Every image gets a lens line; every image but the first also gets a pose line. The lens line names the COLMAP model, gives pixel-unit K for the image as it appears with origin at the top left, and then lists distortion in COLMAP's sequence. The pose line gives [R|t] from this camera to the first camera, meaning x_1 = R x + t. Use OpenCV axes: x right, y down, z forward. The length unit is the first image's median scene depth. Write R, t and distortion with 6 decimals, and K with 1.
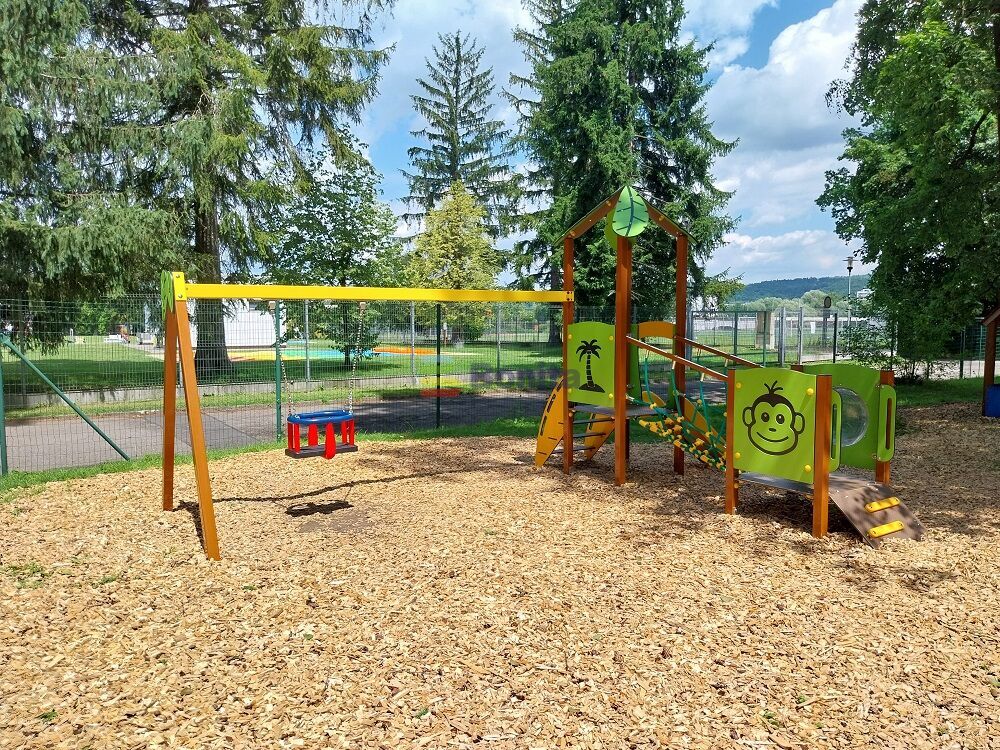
lens RADIAL K [[756.3, 0, 526.4], [0, 756.3, 435.9], [0, 0, 1]] dist [0.001767, -0.017728]
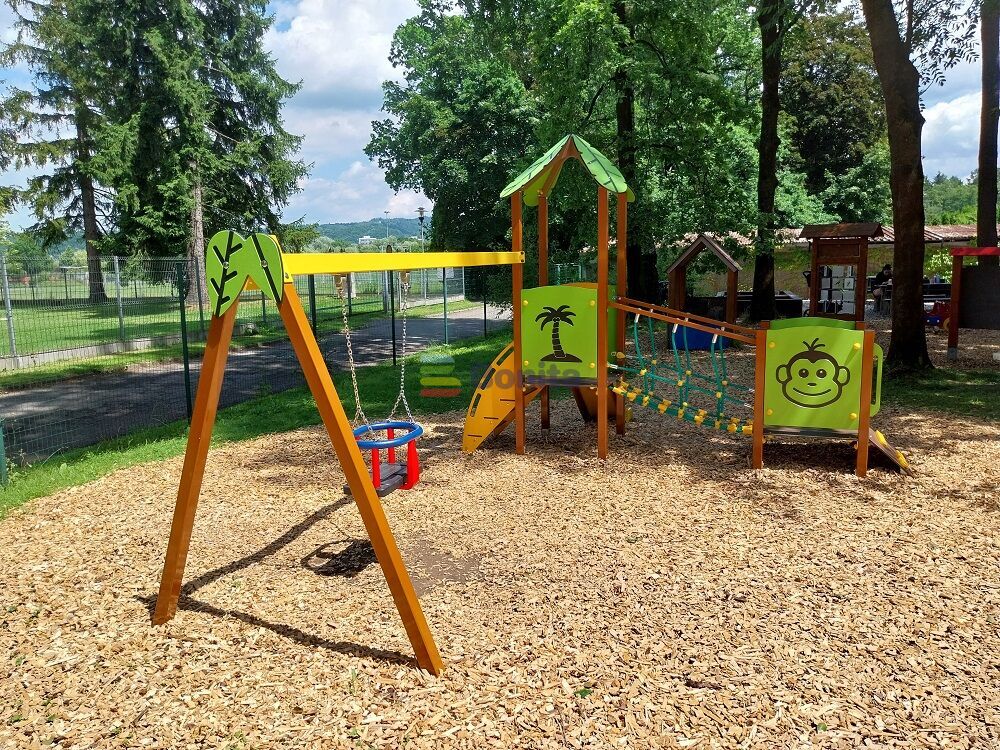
lens RADIAL K [[749.0, 0, 499.8], [0, 749.0, 398.9], [0, 0, 1]] dist [0.054246, -0.048757]
pose [[0.823400, -0.119883, 0.554653, -0.100199], [0.106601, 0.992706, 0.056312, -0.015069], [-0.557358, 0.012759, 0.830174, 0.058158]]
